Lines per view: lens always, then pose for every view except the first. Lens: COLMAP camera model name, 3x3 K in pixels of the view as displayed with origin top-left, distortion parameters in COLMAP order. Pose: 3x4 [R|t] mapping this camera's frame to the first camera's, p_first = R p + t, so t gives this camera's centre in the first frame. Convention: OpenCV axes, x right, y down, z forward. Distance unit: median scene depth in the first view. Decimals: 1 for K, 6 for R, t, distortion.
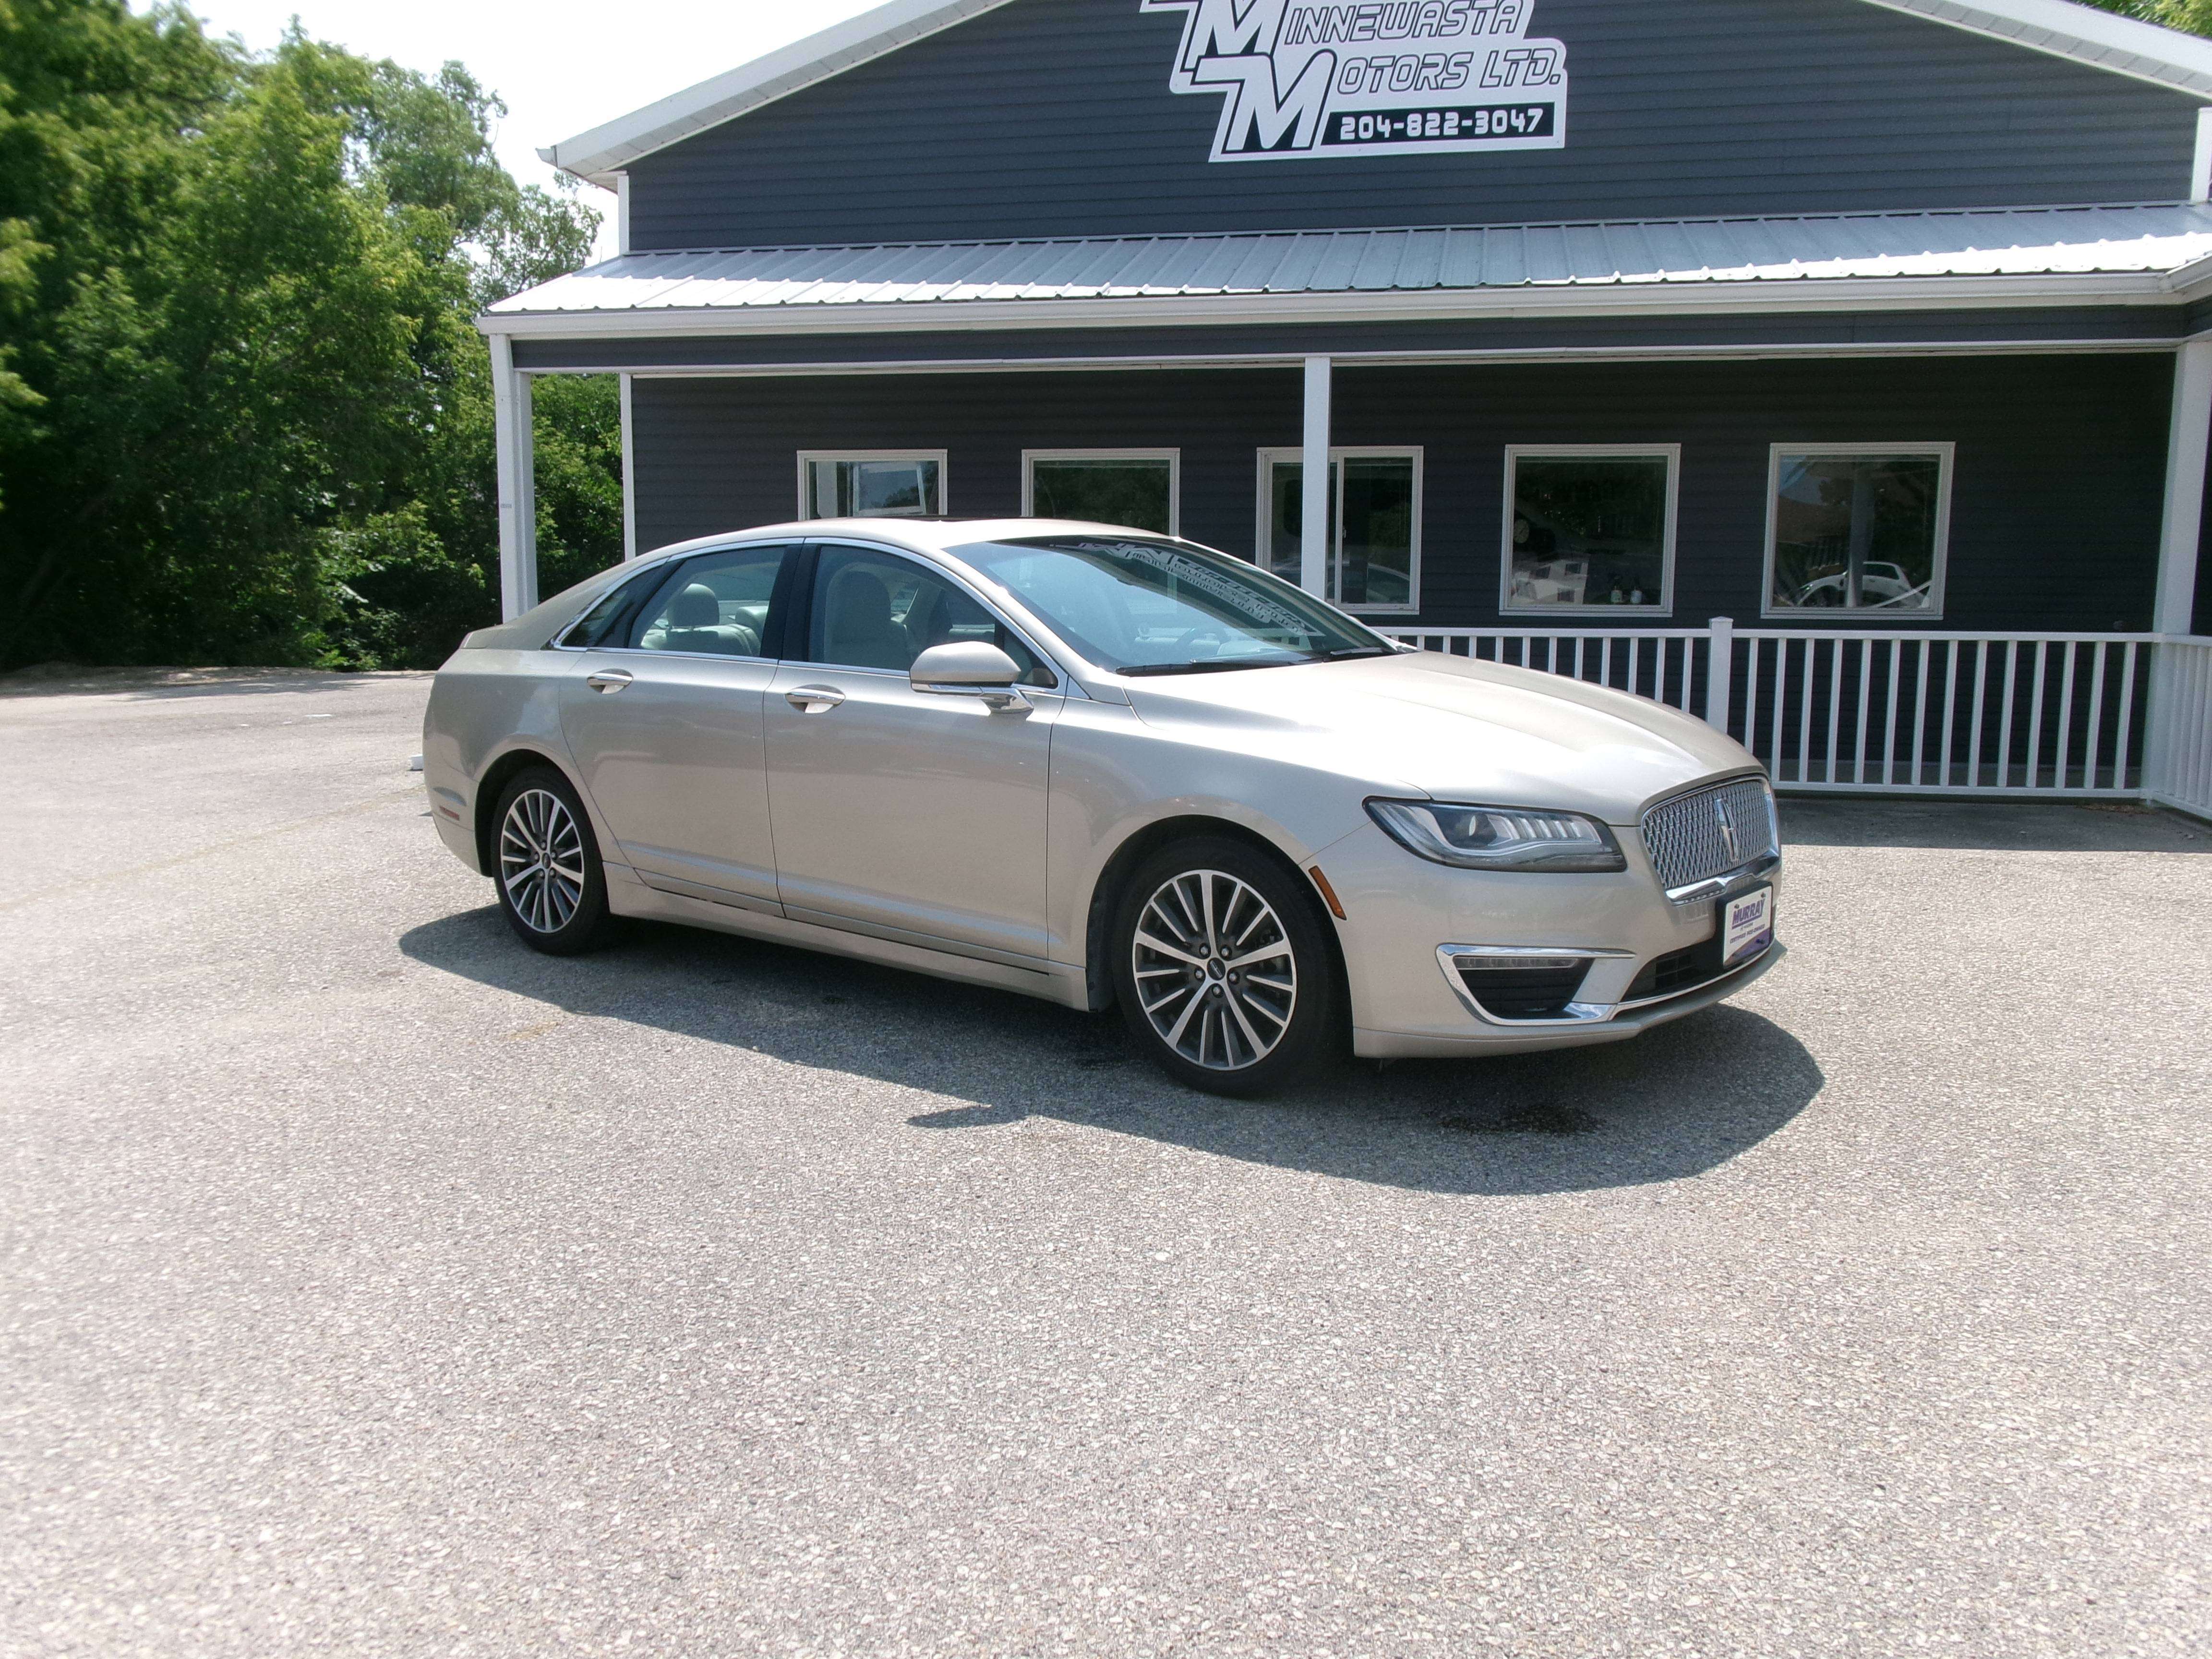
lens RADIAL K [[1836.6, 0, 1115.3], [0, 1836.6, 828.3], [0, 0, 1]] dist [-0.017792, 0.006492]
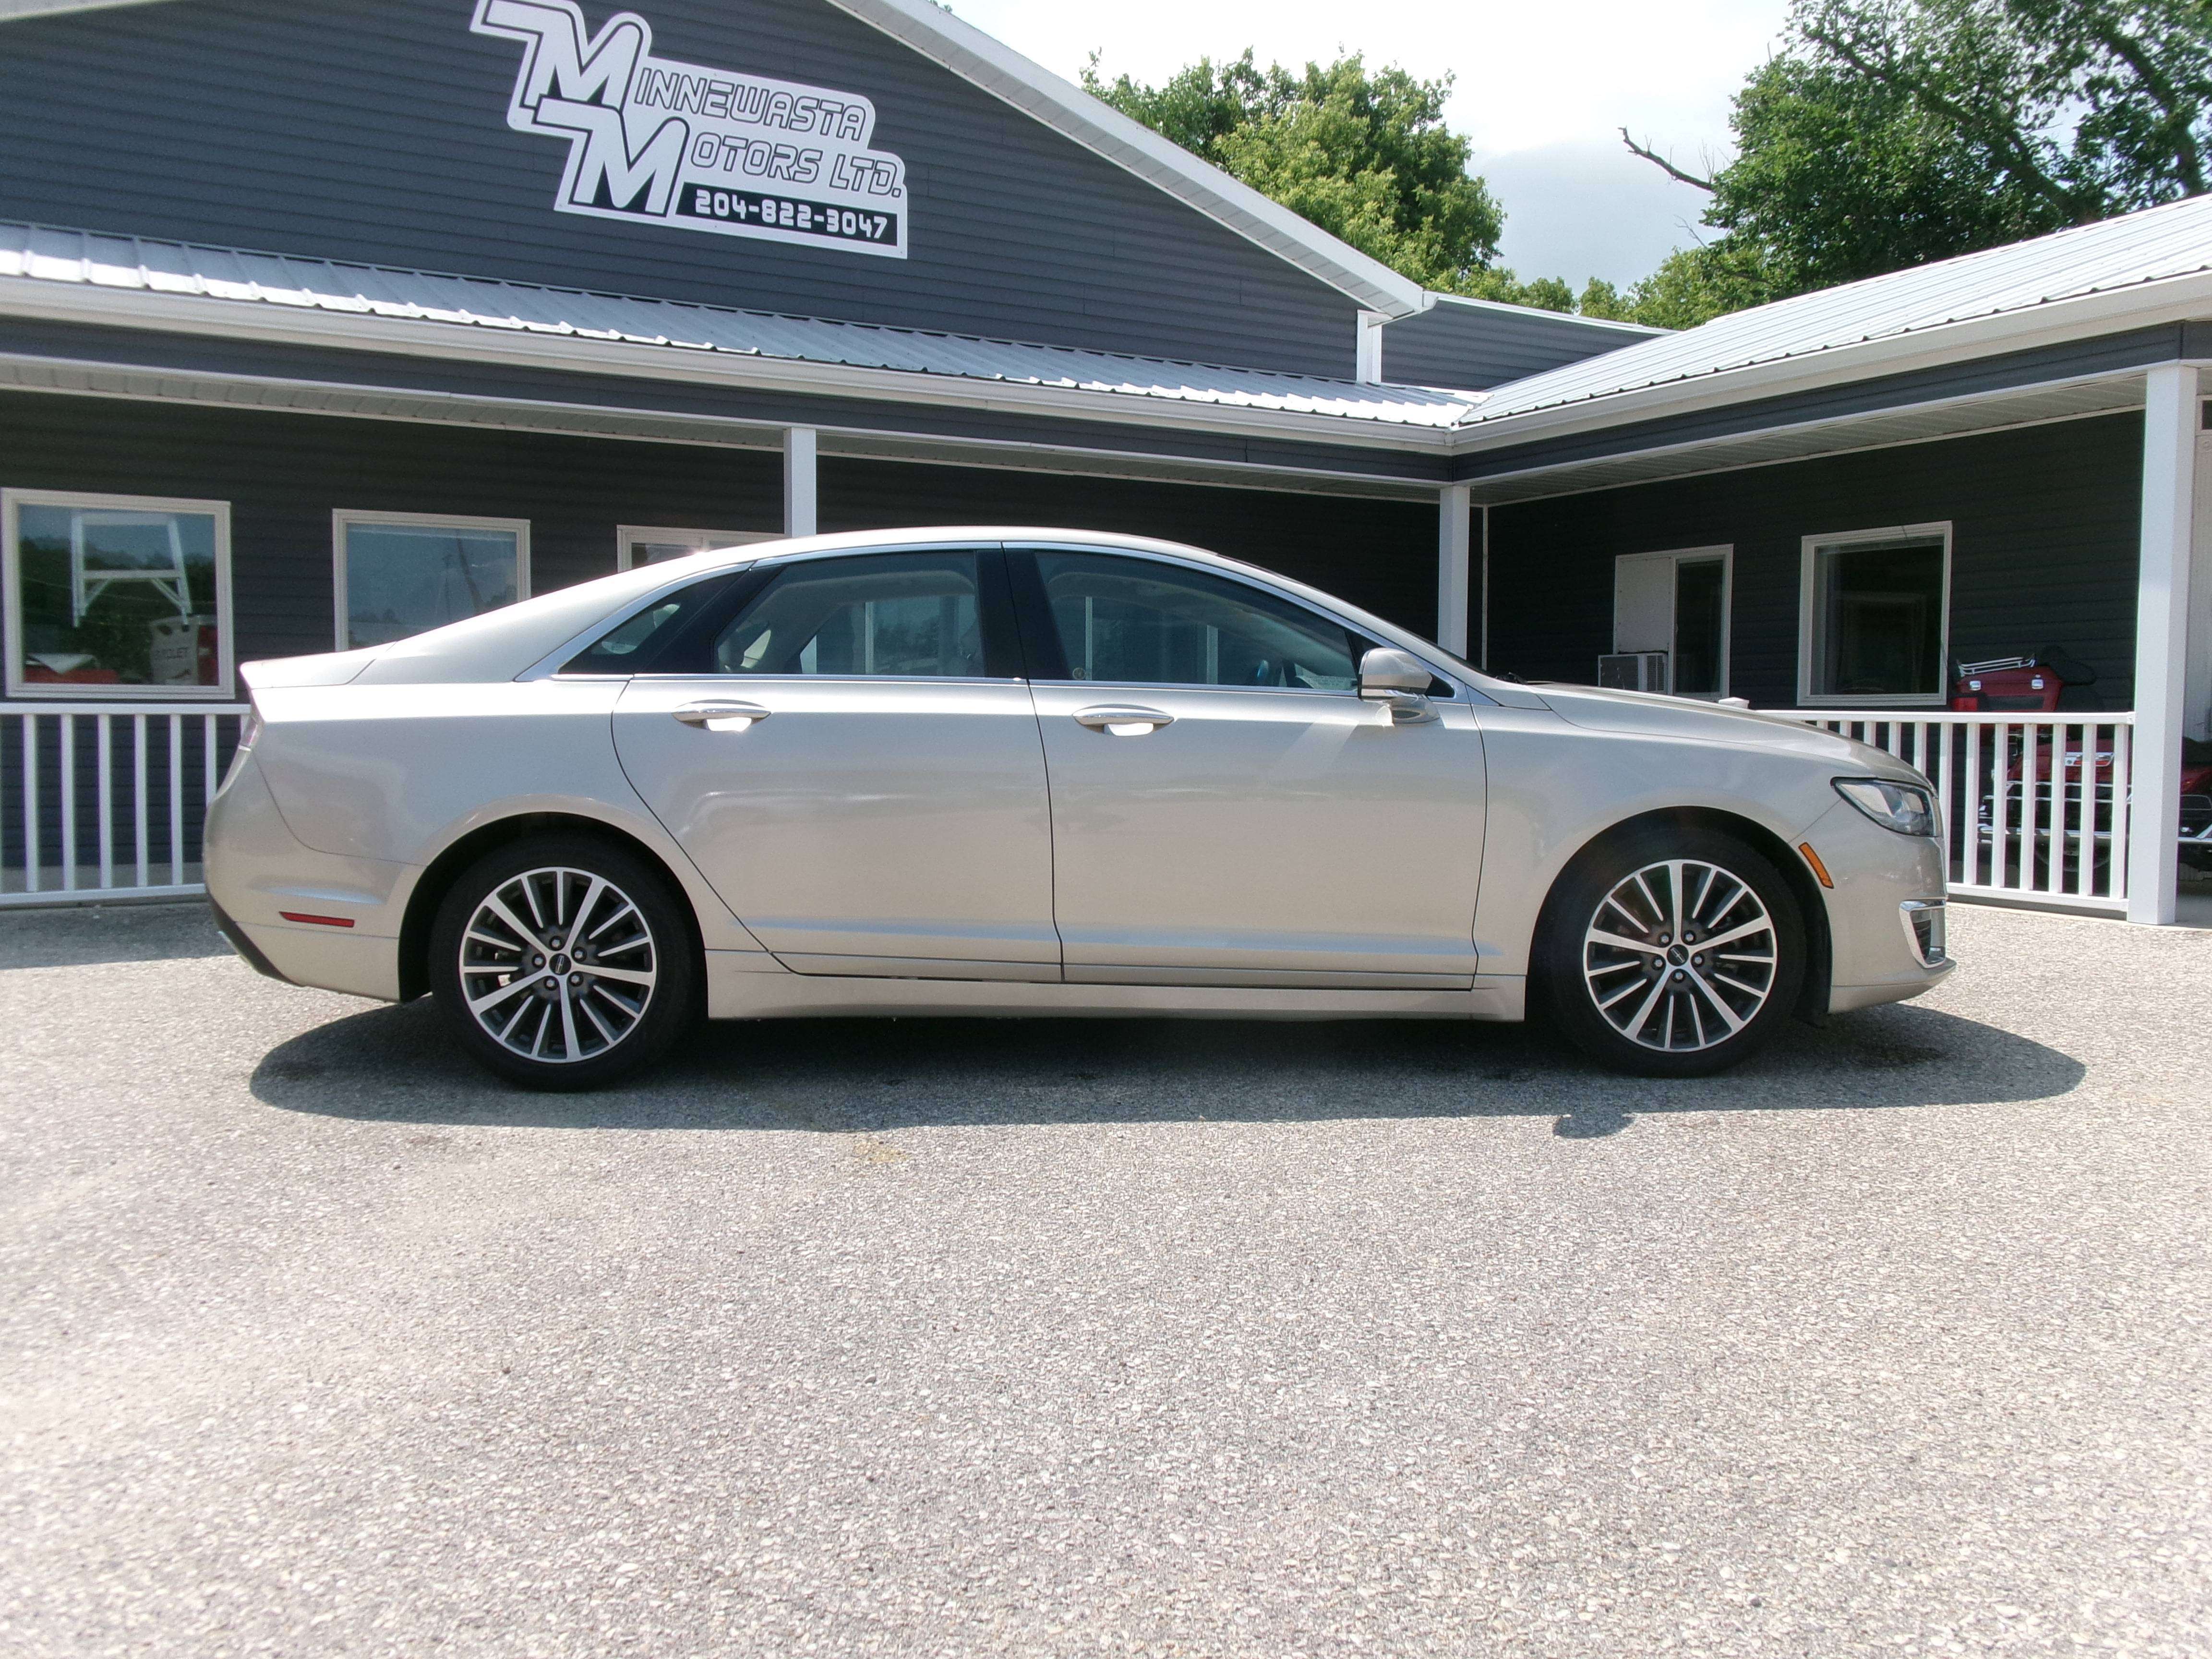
lens RADIAL K [[1836.6, 0, 1113.4], [0, 1836.6, 822.1], [0, 0, 1]] dist [-0.017792, 0.006492]
pose [[0.752356, -0.033326, 0.657914, -0.361590], [0.089540, 0.994624, -0.052011, 0.011063], [-0.652643, 0.098041, 0.751295, 0.172457]]
